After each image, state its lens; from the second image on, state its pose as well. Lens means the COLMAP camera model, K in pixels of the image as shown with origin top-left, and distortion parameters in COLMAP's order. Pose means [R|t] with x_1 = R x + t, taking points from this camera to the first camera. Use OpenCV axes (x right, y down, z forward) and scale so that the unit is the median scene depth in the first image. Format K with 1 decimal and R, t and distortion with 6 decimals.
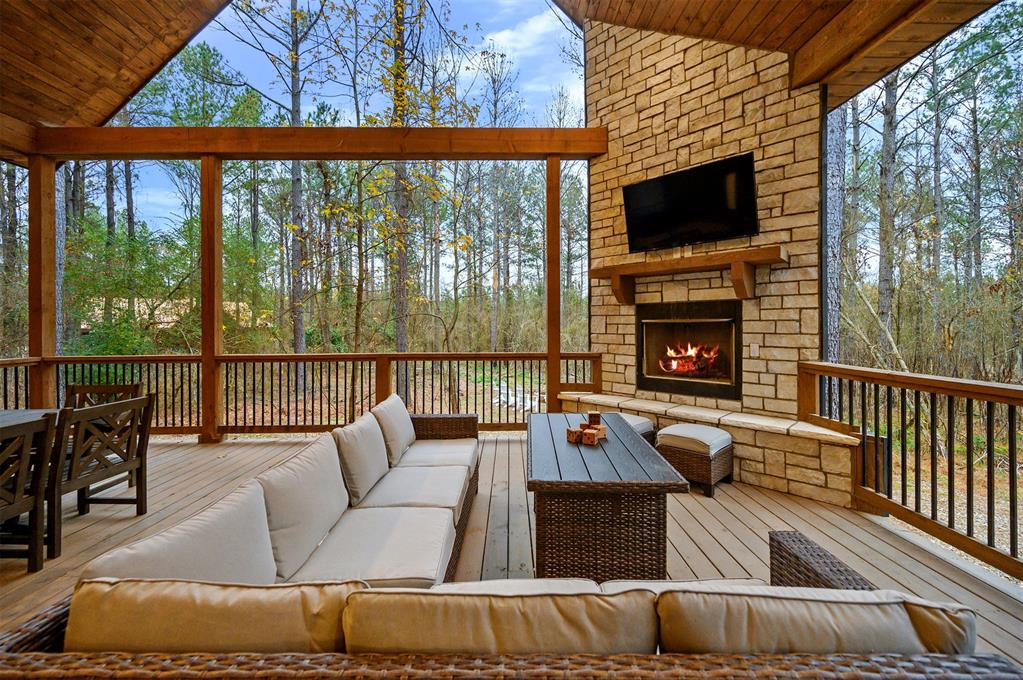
lens RADIAL K [[410.5, 0, 508.5], [0, 410.5, 326.1], [0, 0, 1]] dist [-0.000313, -0.000066]
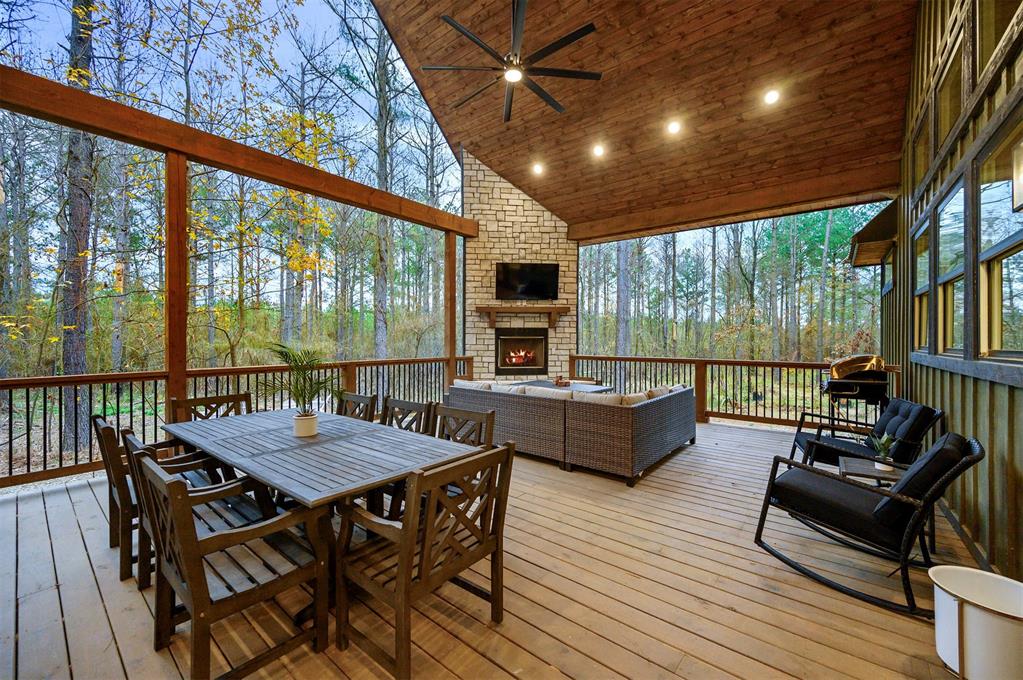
lens RADIAL K [[398.2, 0, 511.5], [0, 398.2, 340.0], [0, 0, 1]] dist [0.001415, -0.000300]
pose [[0.633988, 0.000053, 0.773343, -1.028062], [-0.004467, 0.999984, 0.003594, -0.006946], [-0.773330, -0.005733, 0.633978, -0.160539]]
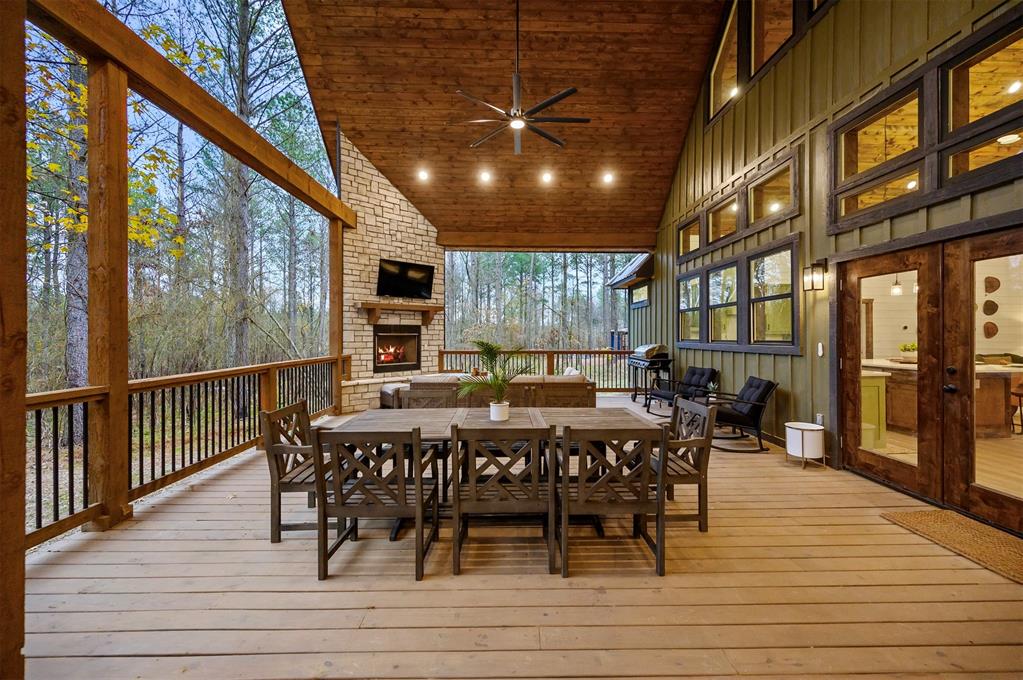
lens RADIAL K [[403.9, 0, 511.5], [0, 403.9, 340.0], [0, 0, 1]] dist [-0.001579, -0.000158]
pose [[0.002903, -0.012215, 0.999921, -1.470793], [-0.002399, 0.999922, 0.012222, -0.010043], [-0.999993, -0.002435, 0.002874, 0.423947]]
